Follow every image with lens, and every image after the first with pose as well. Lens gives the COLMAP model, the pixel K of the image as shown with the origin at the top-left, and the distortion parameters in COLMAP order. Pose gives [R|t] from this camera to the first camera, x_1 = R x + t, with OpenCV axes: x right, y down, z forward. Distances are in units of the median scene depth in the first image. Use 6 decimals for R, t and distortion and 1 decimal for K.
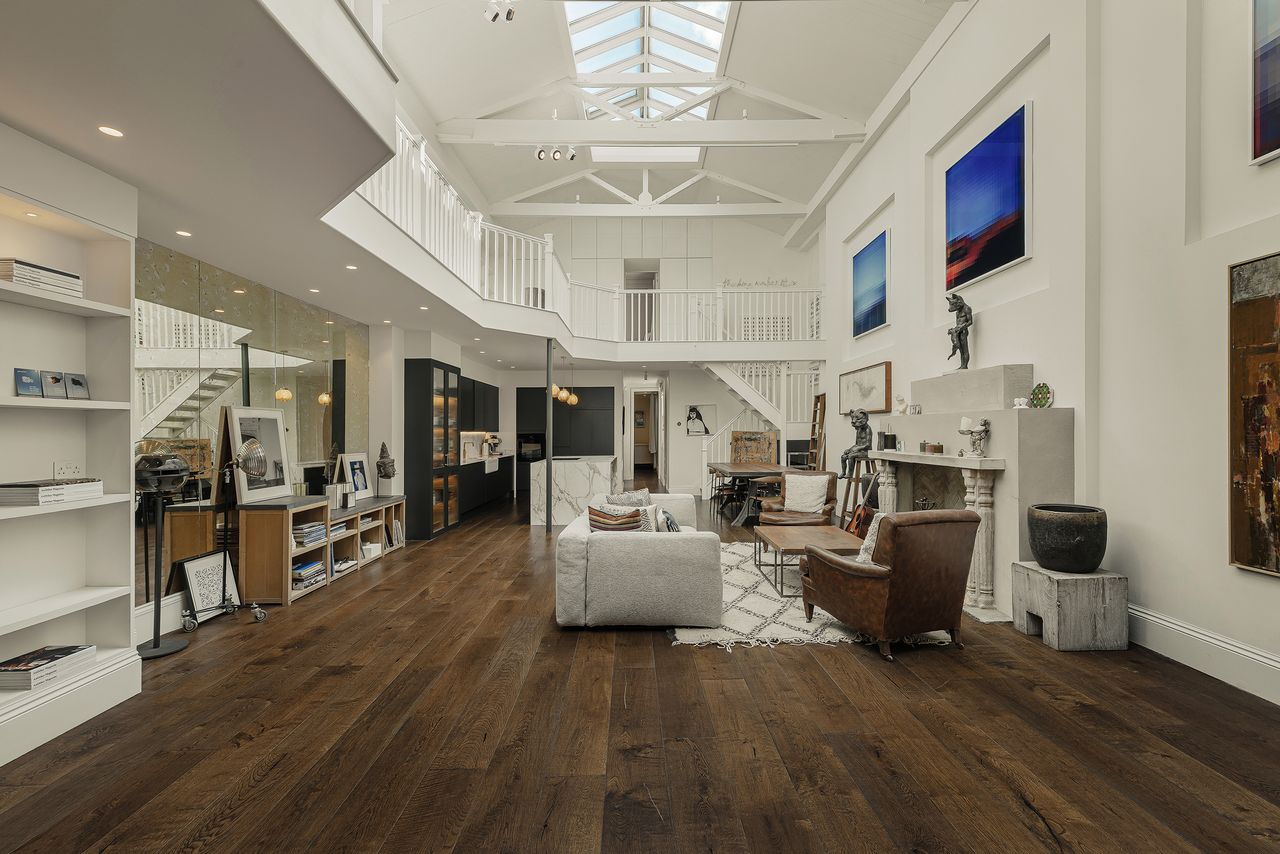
lens RADIAL K [[586.1, 0, 637.7], [0, 586.1, 433.4], [0, 0, 1]] dist [-0.000374, 0.000359]
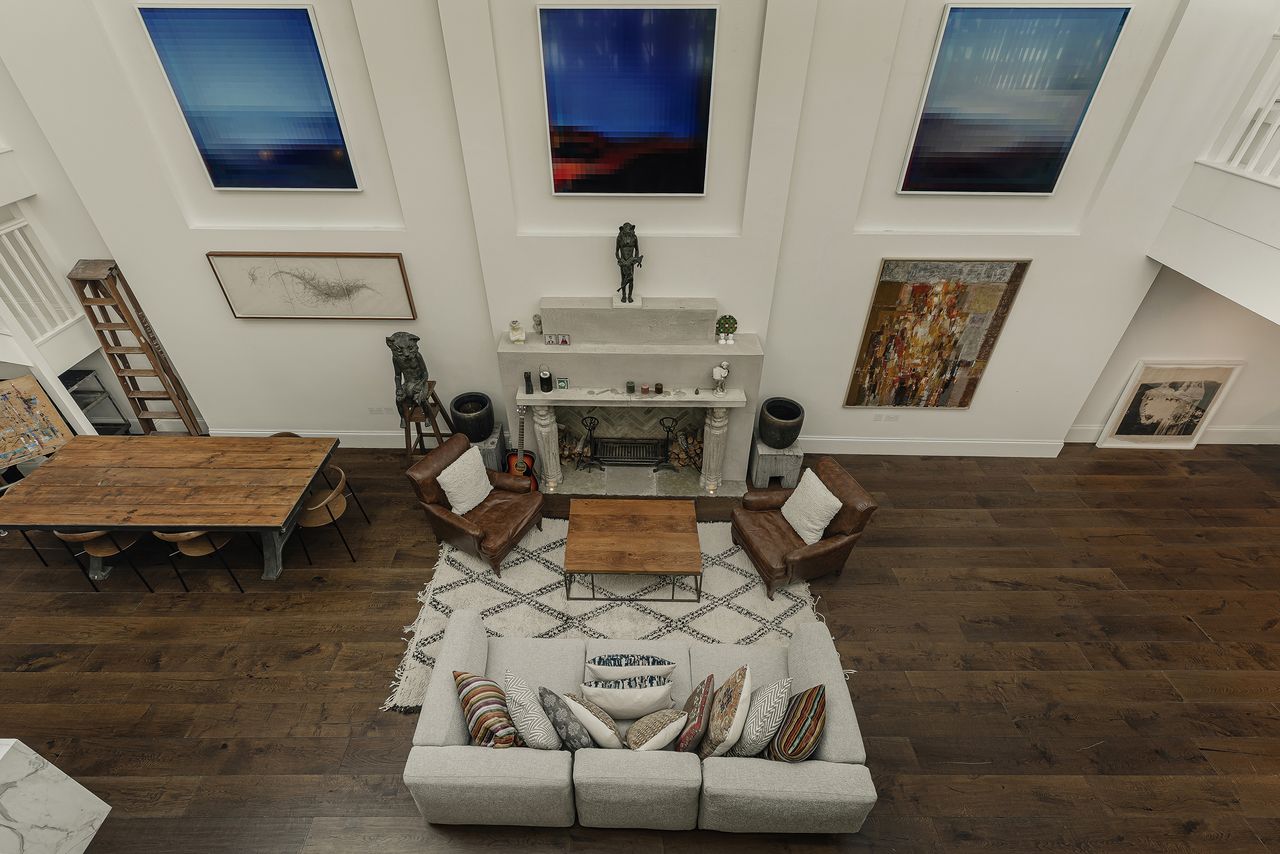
lens RADIAL K [[586.1, 0, 637.7], [0, 586.1, 433.4], [0, 0, 1]] dist [-0.000374, 0.000359]
pose [[0.008178, -0.612684, 0.790286, -0.416192], [-0.002529, 0.790297, 0.612719, -0.628419], [-0.999963, -0.007009, 0.004913, 1.163692]]
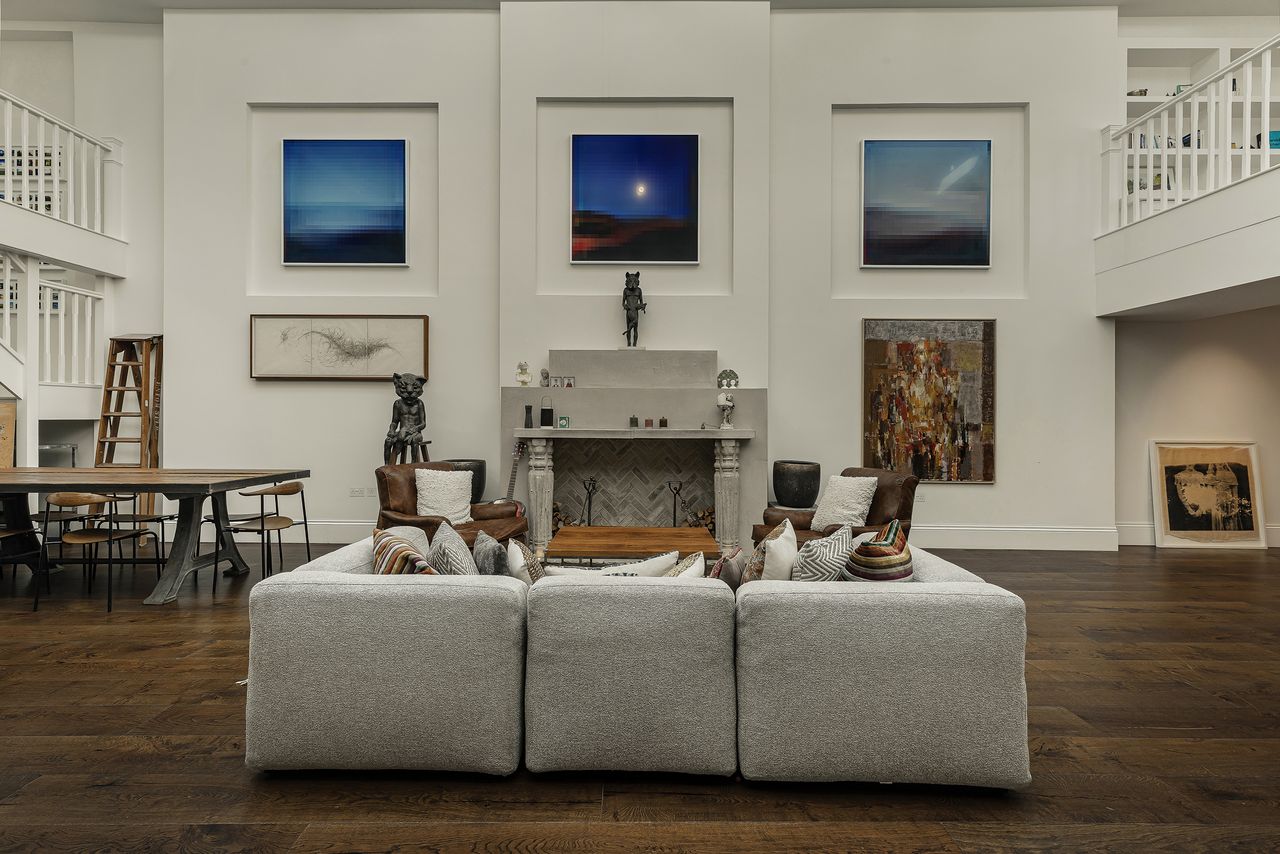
lens RADIAL K [[576.3, 0, 655.1], [0, 576.3, 427.1], [0, 0, 1]] dist [0.000406, 0.000054]
pose [[-0.003627, -0.000494, 0.999993, -0.549150], [-0.002911, 0.999996, 0.000483, 0.037496], [-0.999989, -0.002909, -0.003628, 1.147410]]
